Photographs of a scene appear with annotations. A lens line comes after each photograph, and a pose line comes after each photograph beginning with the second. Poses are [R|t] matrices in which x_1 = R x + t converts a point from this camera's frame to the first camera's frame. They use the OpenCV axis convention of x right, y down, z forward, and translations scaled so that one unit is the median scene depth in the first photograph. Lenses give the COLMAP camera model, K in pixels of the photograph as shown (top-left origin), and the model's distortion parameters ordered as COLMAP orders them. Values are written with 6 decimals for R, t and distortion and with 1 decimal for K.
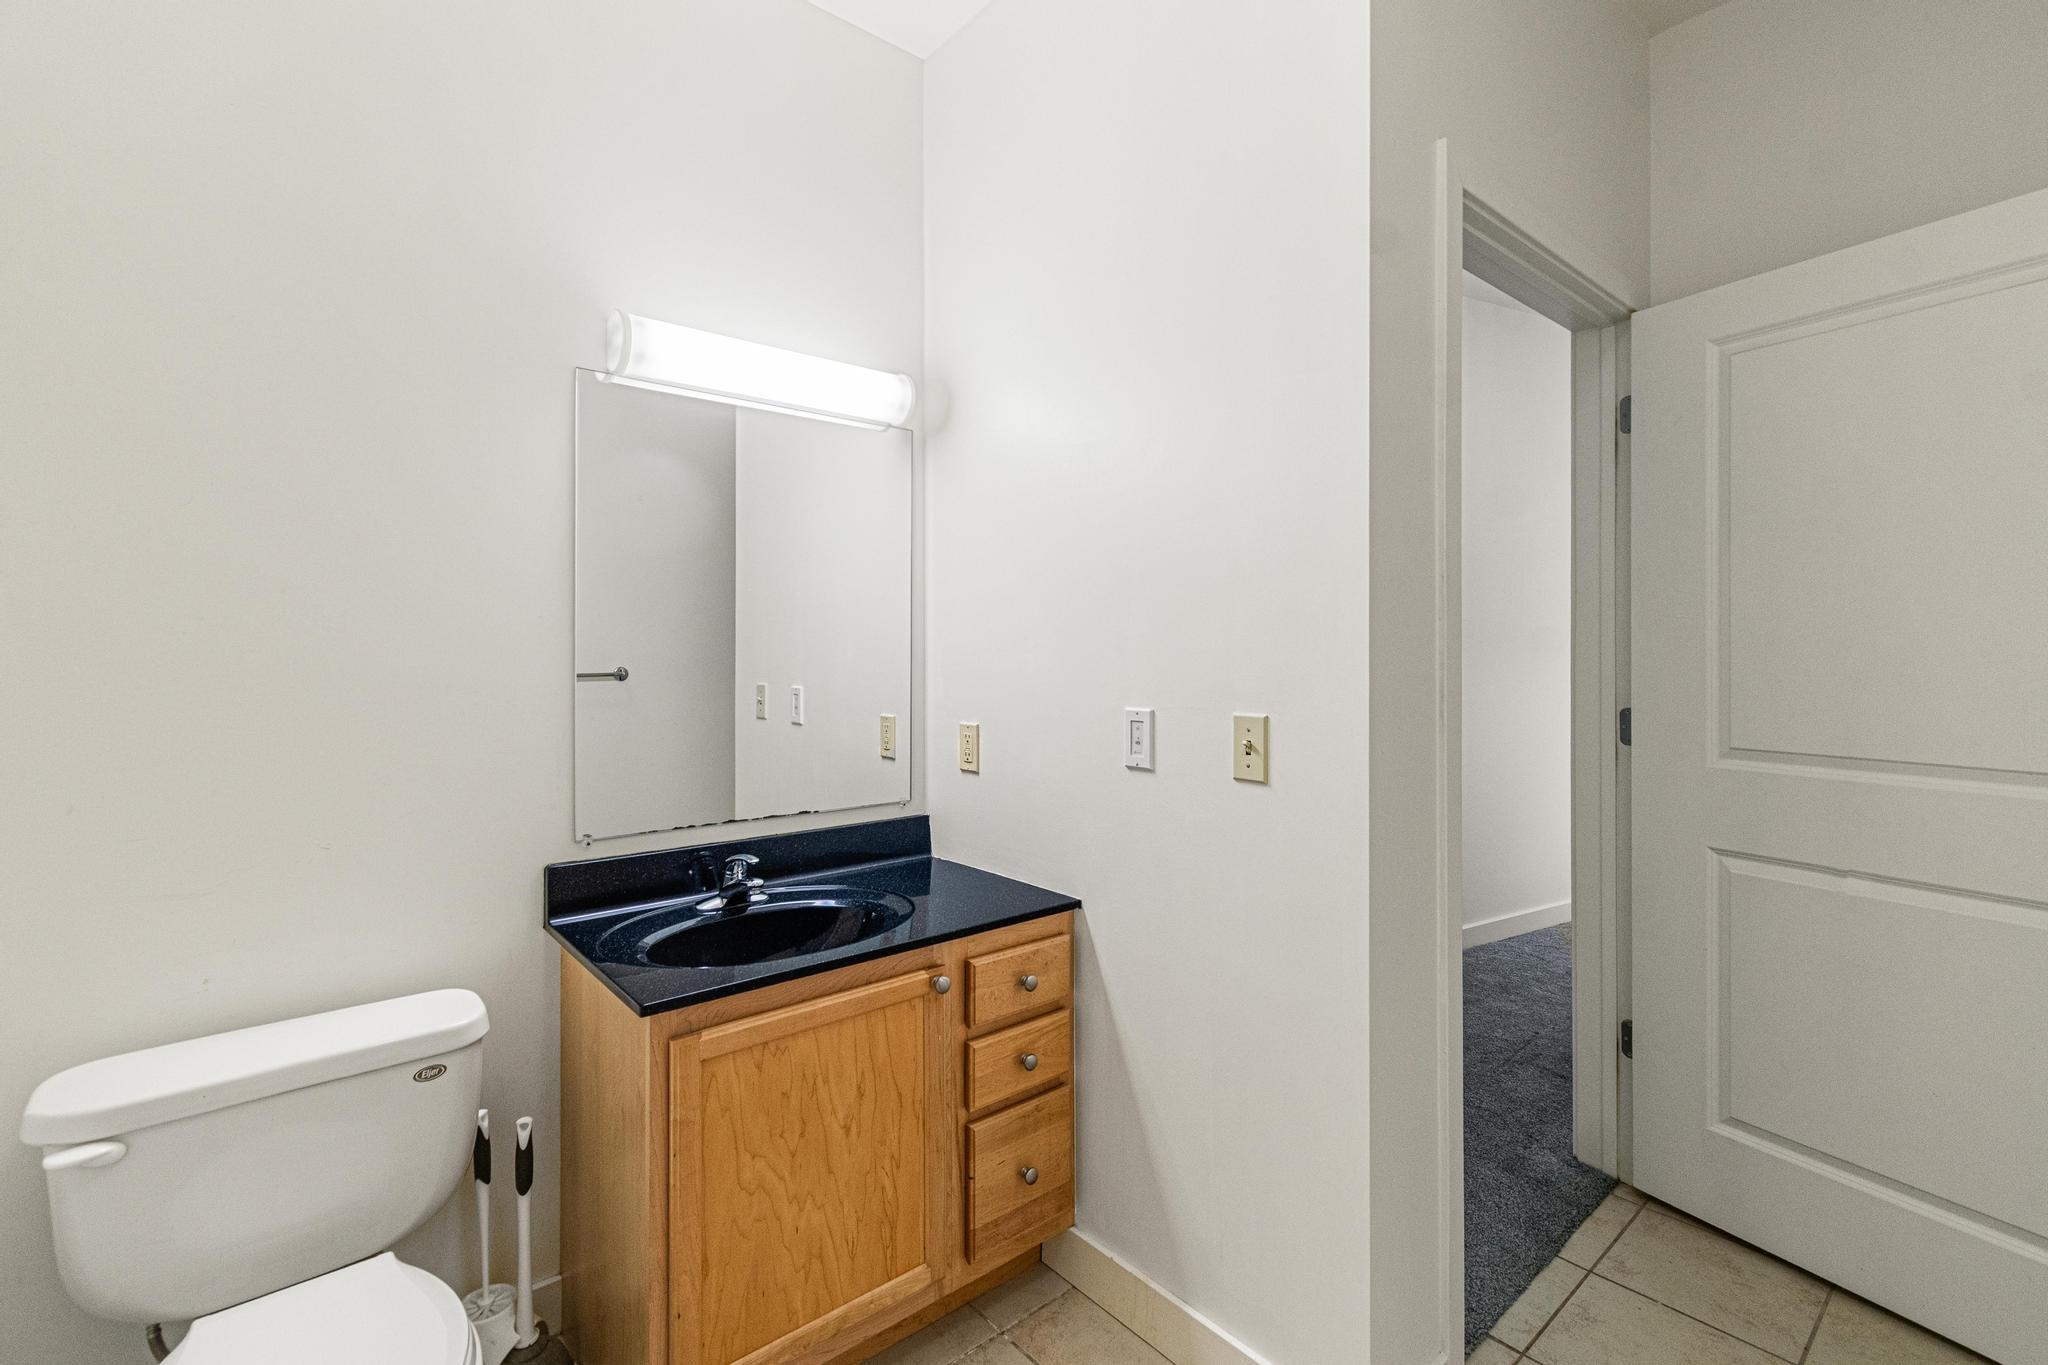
lens RADIAL K [[903.8, 0, 1030.6], [0, 903.8, 656.8], [0, 0, 1]] dist [0.000395, -0.000686]
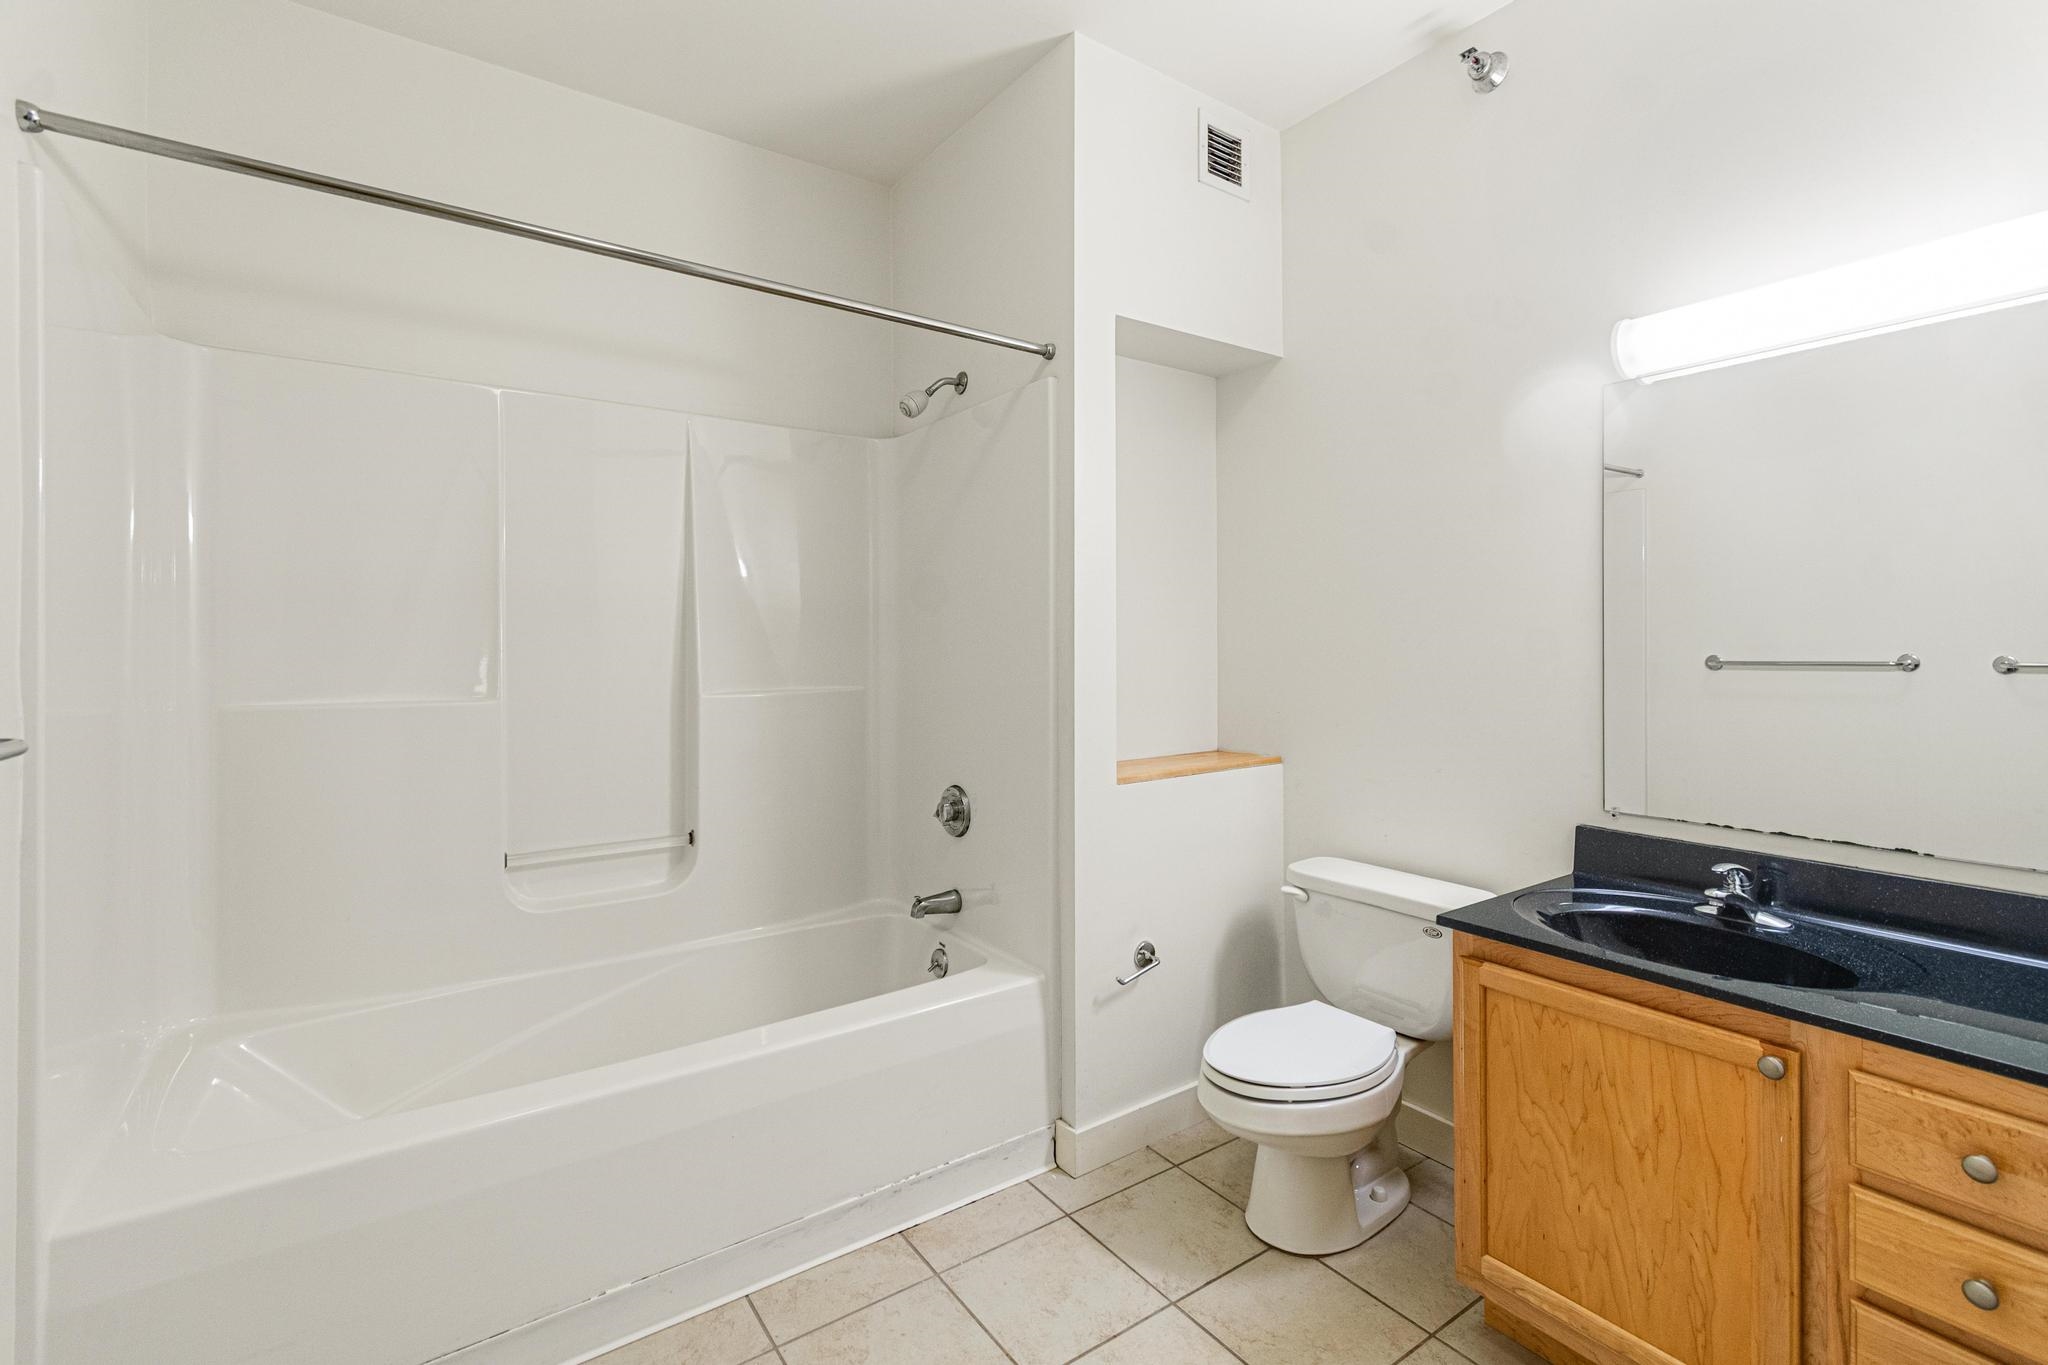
lens RADIAL K [[903.8, 0, 1030.6], [0, 903.8, 656.8], [0, 0, 1]] dist [0.000395, -0.000686]
pose [[-0.090191, 0.015224, -0.995808, 0.777978], [0.001873, 0.999884, 0.015117, -0.005244], [0.995923, -0.000501, -0.090209, 0.460063]]
